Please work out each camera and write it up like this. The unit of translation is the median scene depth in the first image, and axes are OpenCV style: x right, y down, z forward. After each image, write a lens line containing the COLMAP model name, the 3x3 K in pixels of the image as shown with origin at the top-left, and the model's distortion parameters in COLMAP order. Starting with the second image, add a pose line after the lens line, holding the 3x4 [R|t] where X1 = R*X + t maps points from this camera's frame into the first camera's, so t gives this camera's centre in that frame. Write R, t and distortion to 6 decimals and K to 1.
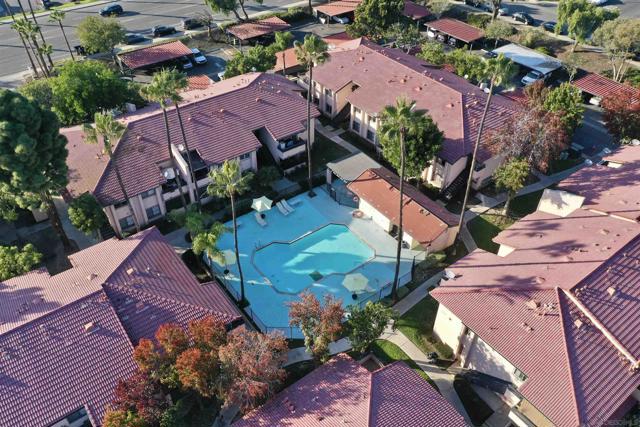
lens RADIAL K [[477.4, 0, 320.0], [0, 477.4, 213.5], [0, 0, 1]] dist [0.005901, 0.001485]
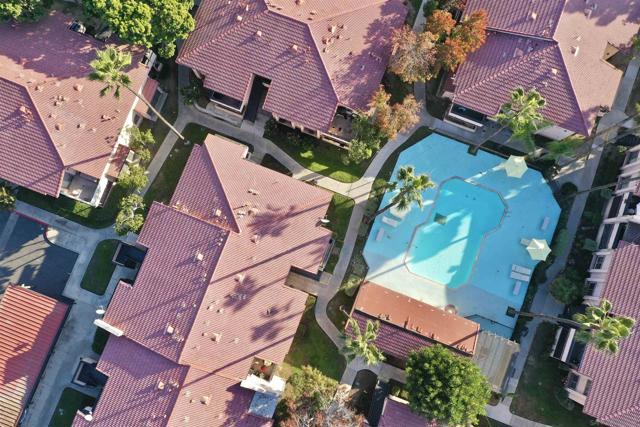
lens RADIAL K [[477.4, 0, 320.0], [0, 477.4, 213.5], [0, 0, 1]] dist [0.005901, 0.001485]
pose [[-0.852243, 0.520005, -0.057250, 0.344990], [-0.337857, -0.463535, 0.819138, -0.812610], [0.399418, 0.717447, 0.570732, 0.347782]]
